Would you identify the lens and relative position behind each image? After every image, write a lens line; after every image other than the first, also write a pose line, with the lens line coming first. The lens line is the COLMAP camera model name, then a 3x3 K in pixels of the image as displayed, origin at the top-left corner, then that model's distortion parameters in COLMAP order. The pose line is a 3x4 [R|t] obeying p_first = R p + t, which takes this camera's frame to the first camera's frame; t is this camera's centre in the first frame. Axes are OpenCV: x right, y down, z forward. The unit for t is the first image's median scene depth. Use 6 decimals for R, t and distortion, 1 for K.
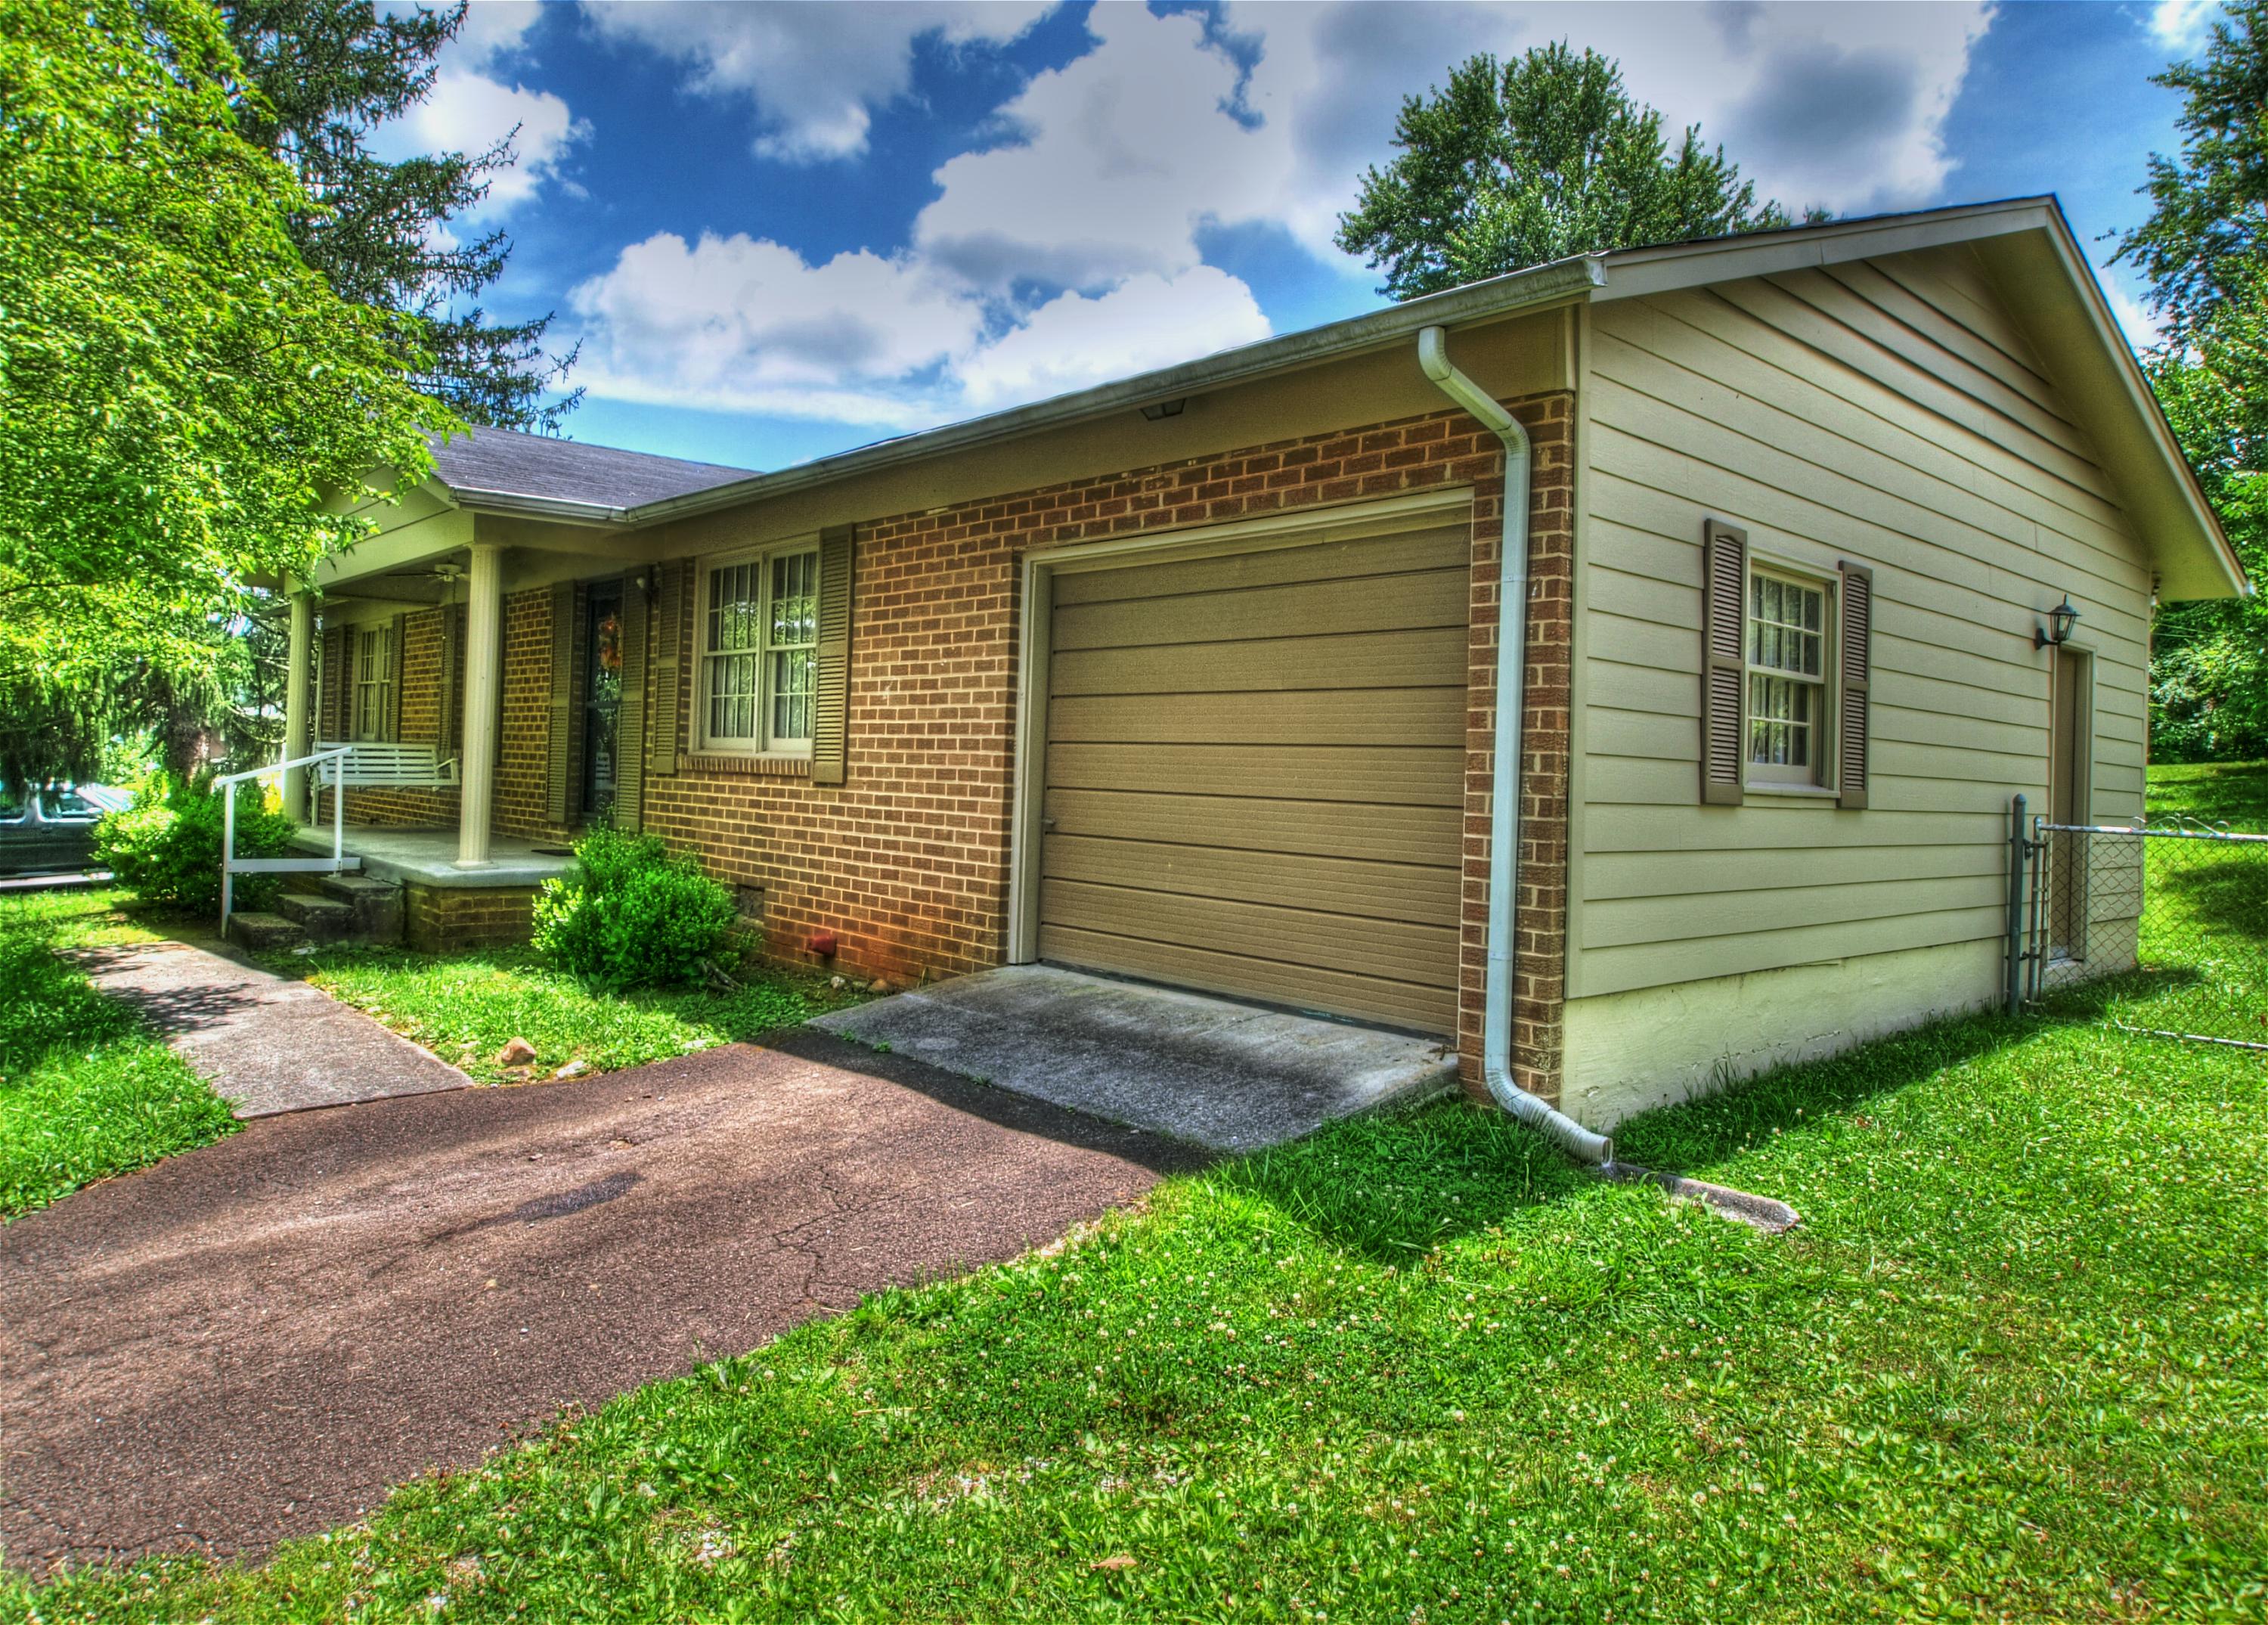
lens RADIAL K [[1429.7, 0, 1129.0], [0, 1429.7, 764.1], [0, 0, 1]] dist [-0.006688, -0.004221]
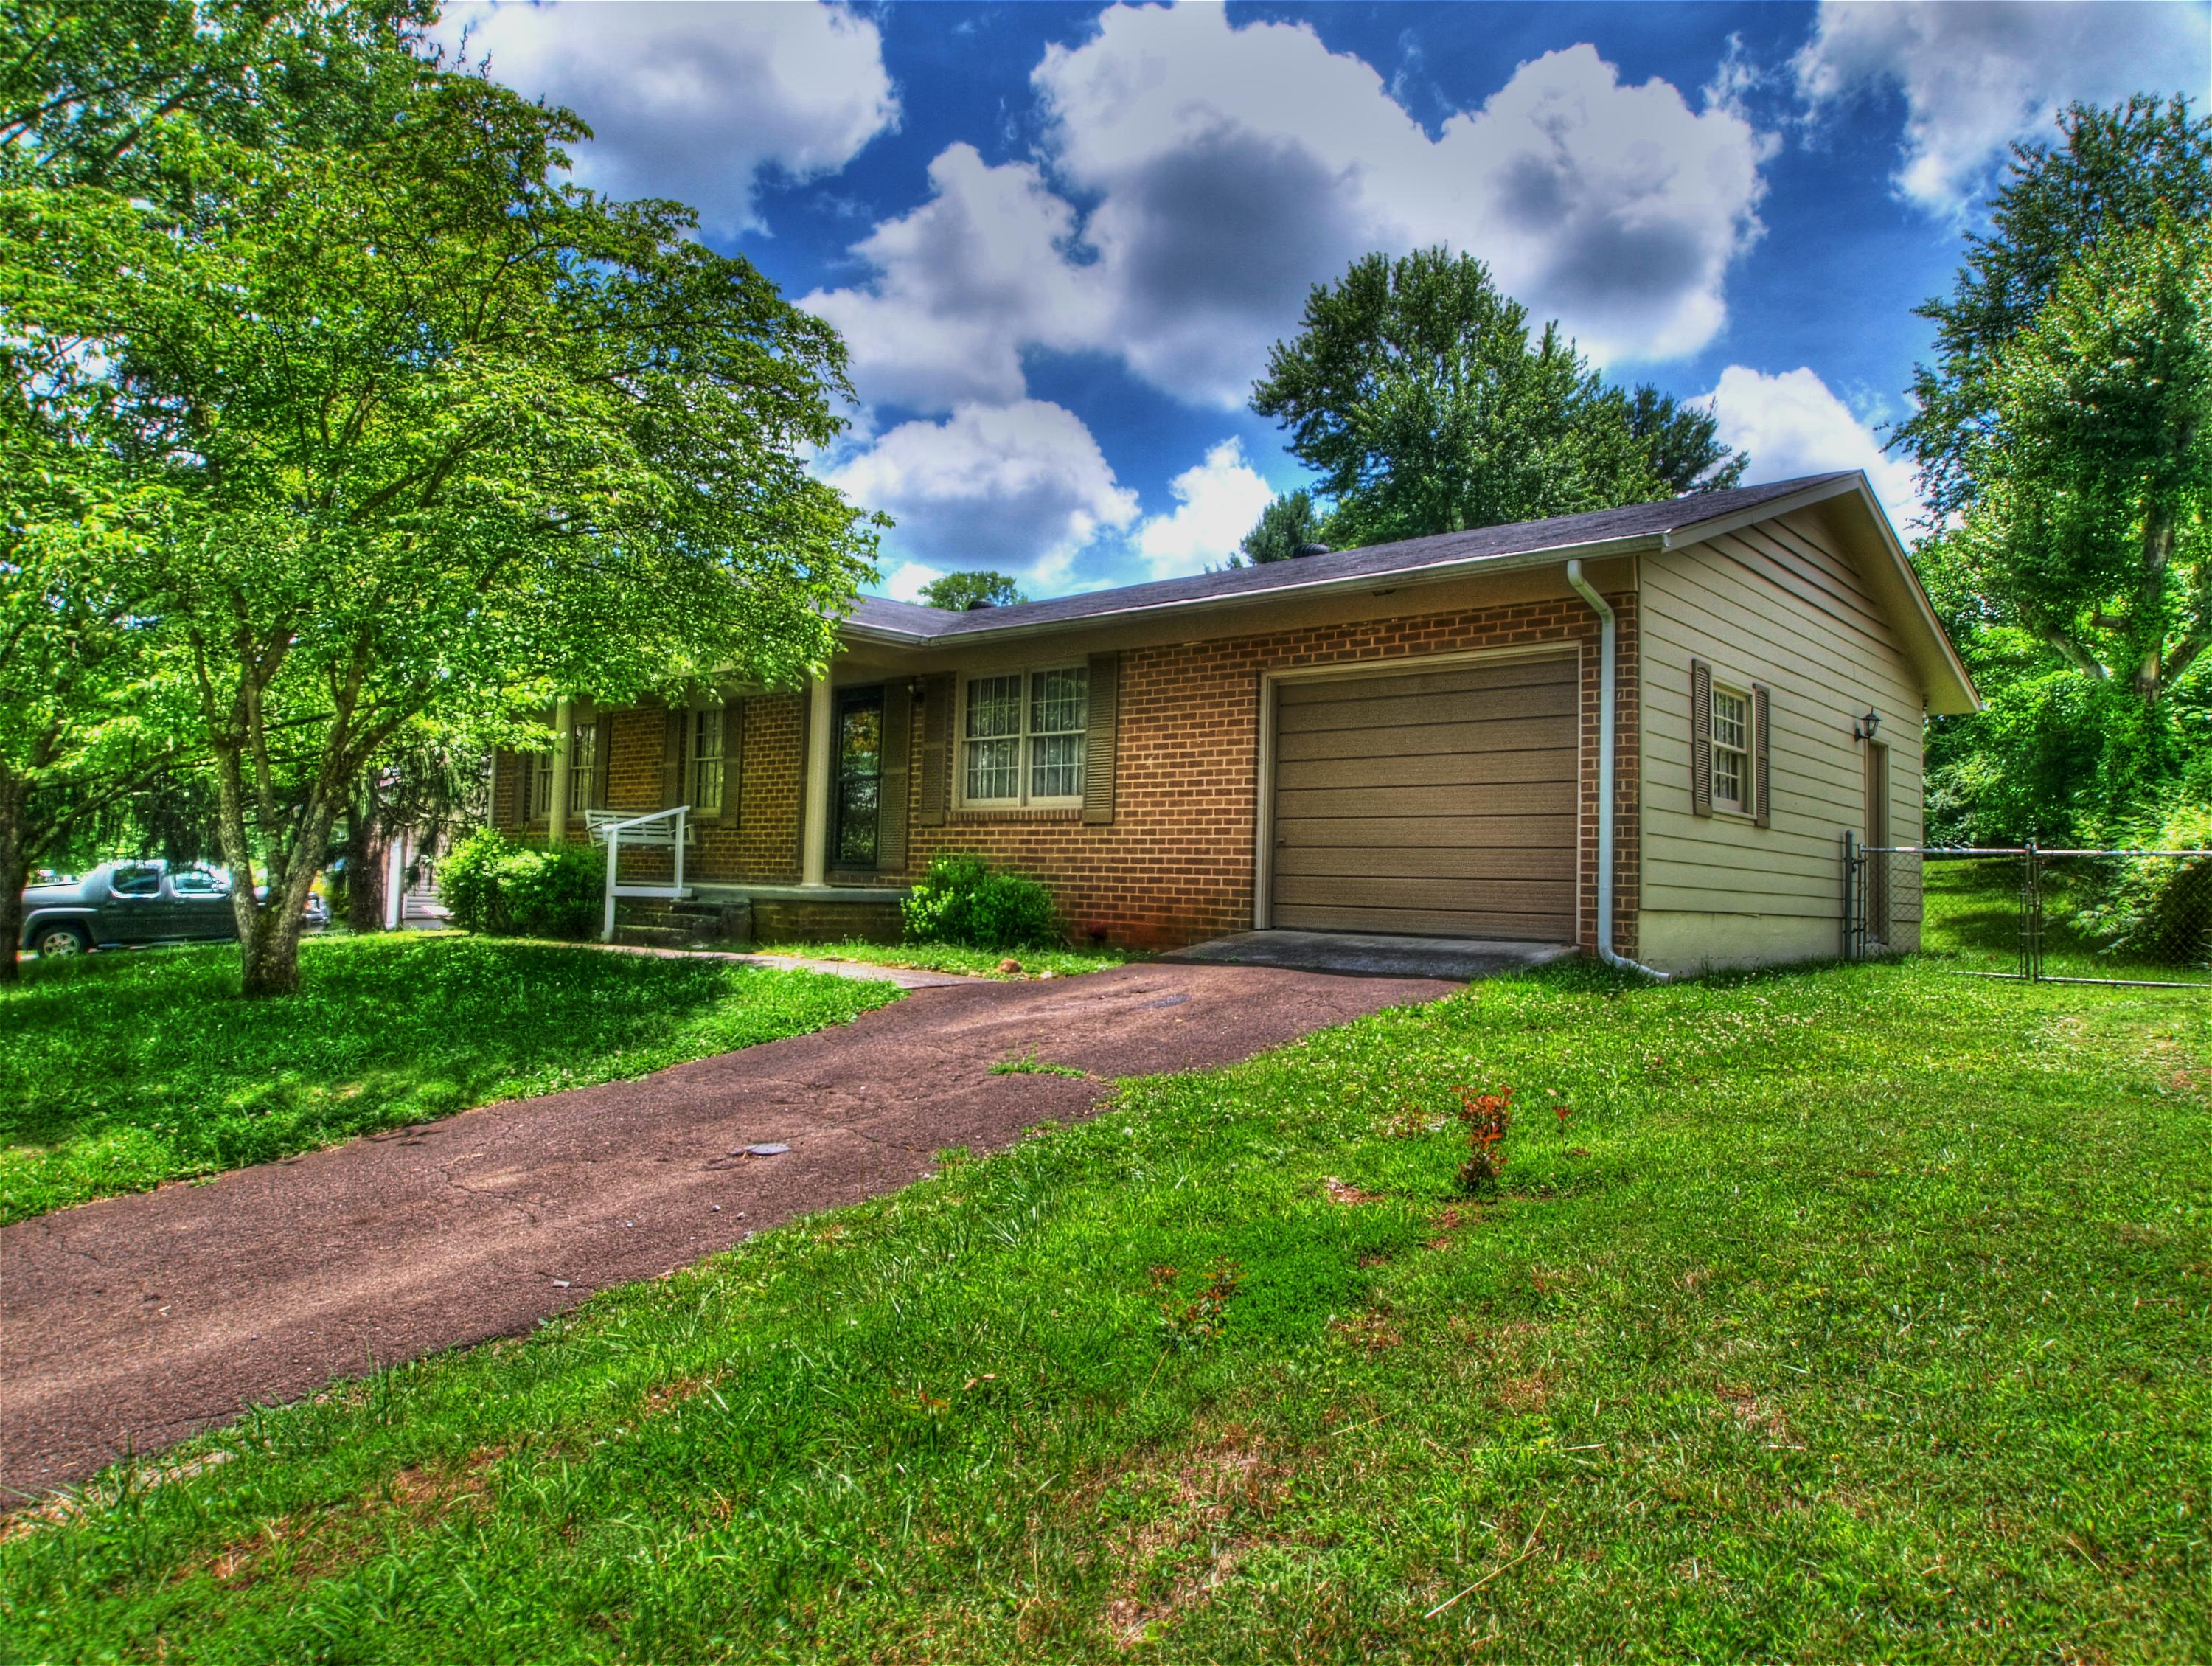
lens RADIAL K [[1447.7, 0, 1105.8], [0, 1447.7, 829.0], [0, 0, 1]] dist [-0.019935, -0.001668]
pose [[0.994575, 0.003593, 0.103963, -0.372608], [0.000658, 0.999166, -0.040819, 0.083982], [-0.104023, 0.040666, 0.993743, -0.519067]]
